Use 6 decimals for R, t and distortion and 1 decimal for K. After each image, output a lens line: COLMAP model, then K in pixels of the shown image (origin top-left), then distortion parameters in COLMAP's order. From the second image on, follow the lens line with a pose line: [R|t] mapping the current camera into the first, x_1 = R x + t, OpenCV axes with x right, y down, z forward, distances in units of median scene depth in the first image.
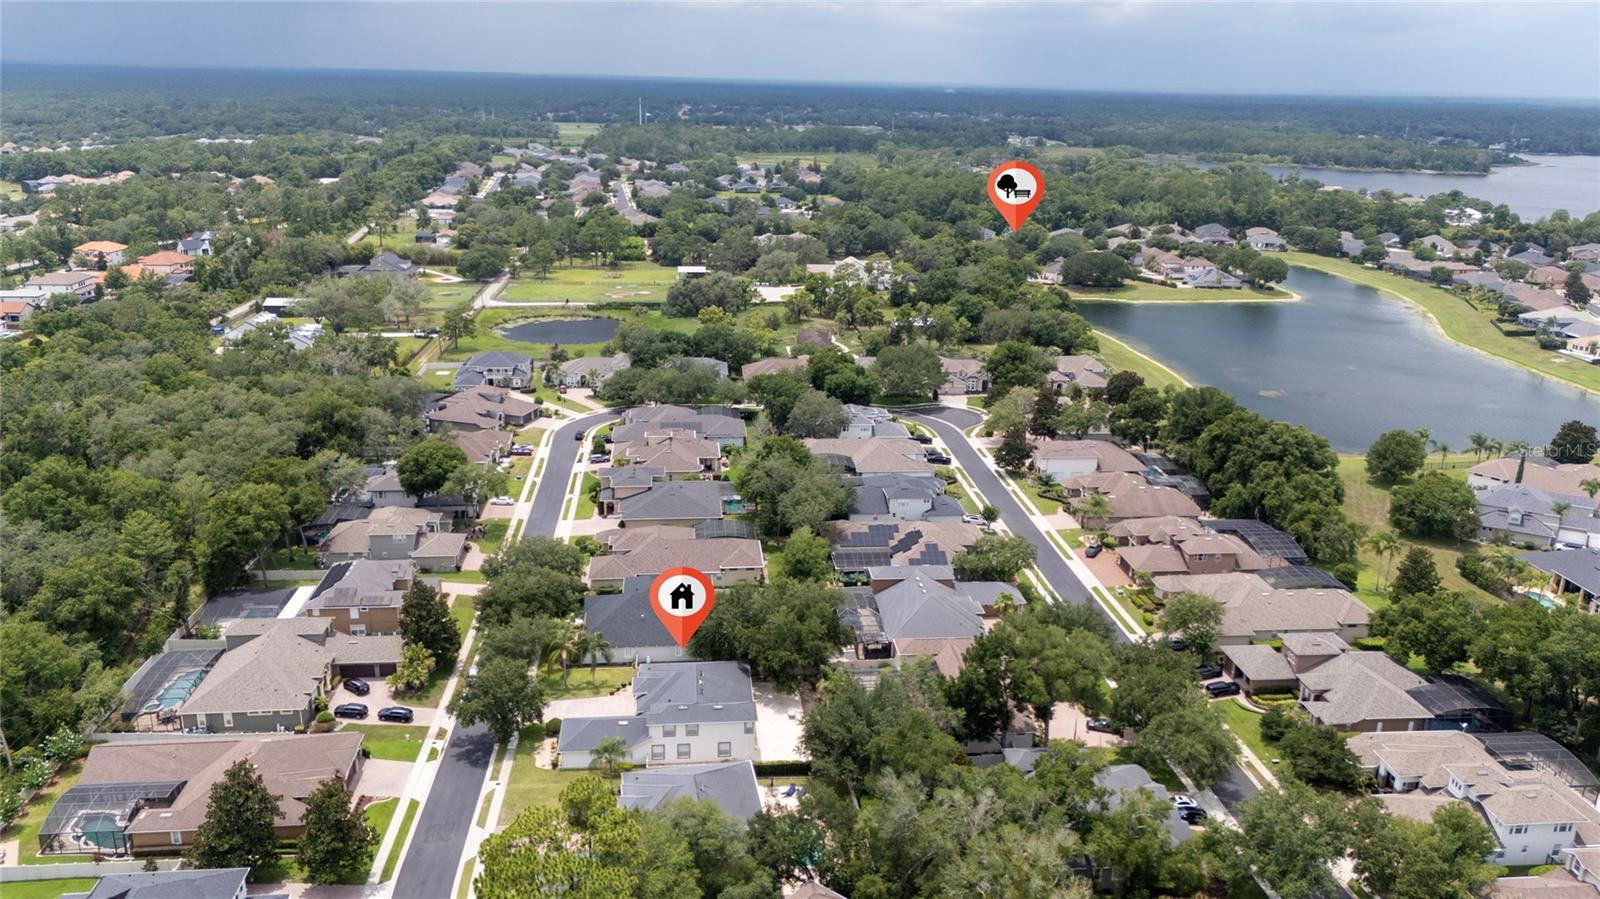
lens RADIAL K [[1146.8, 0, 796.3], [0, 1146.8, 449.5], [0, 0, 1]] dist [0.033423, -0.017524]
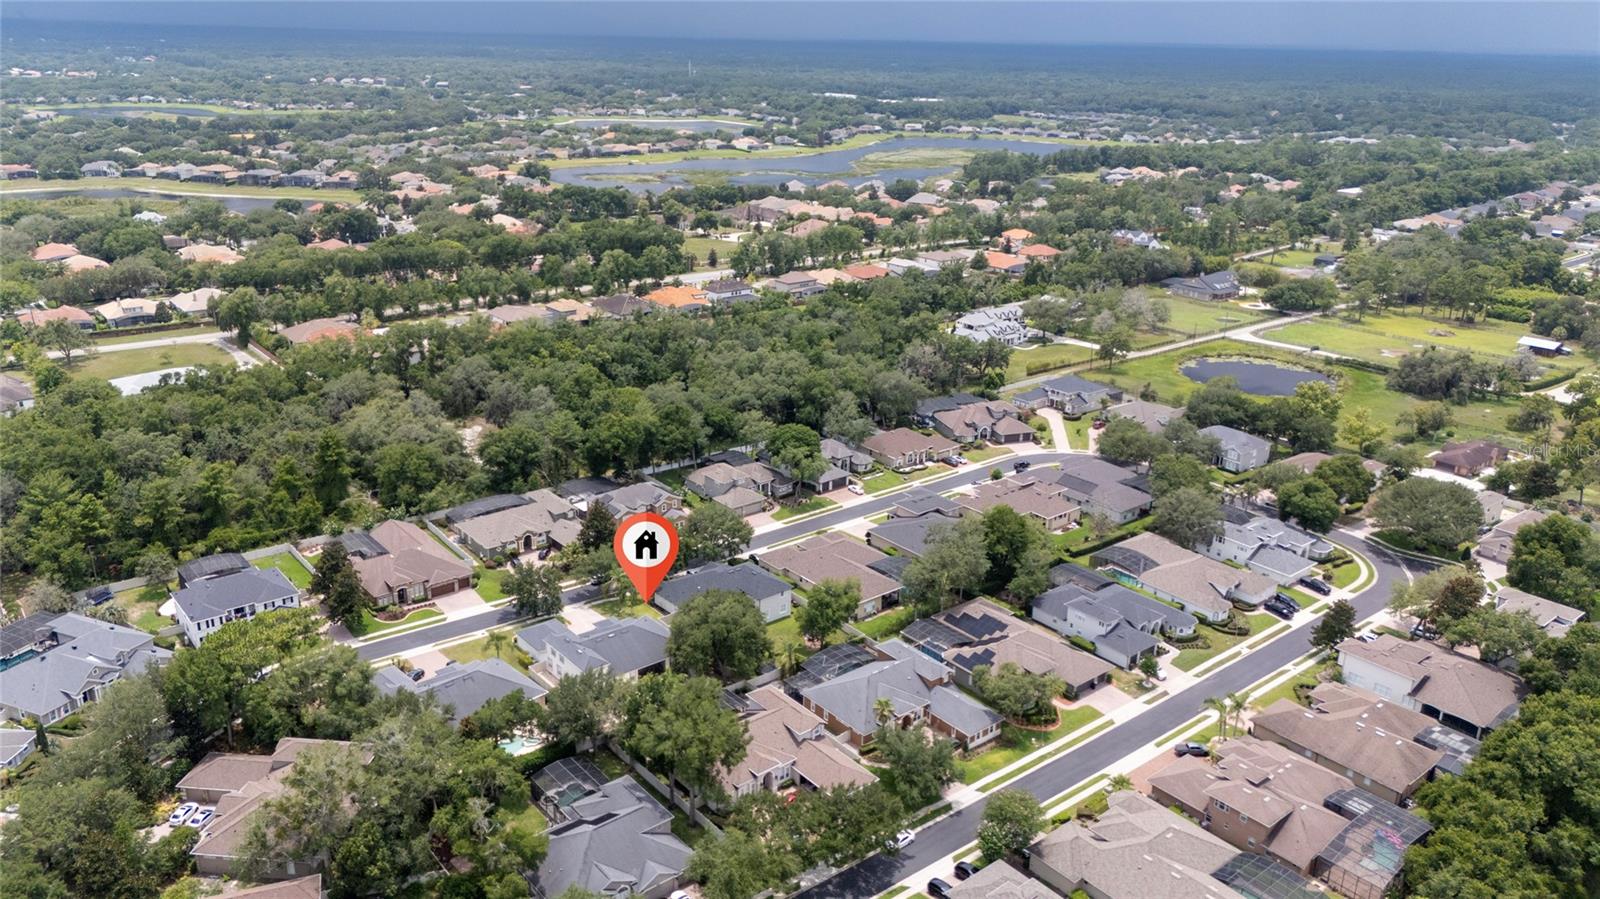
lens RADIAL K [[1146.8, 0, 801.0], [0, 1146.8, 450.2], [0, 0, 1]] dist [0.033423, -0.017524]
pose [[0.554504, 0.265659, -0.788638, 0.536549], [-0.256862, 0.956041, 0.141446, -0.124398], [0.791547, 0.124139, 0.598367, 0.205467]]
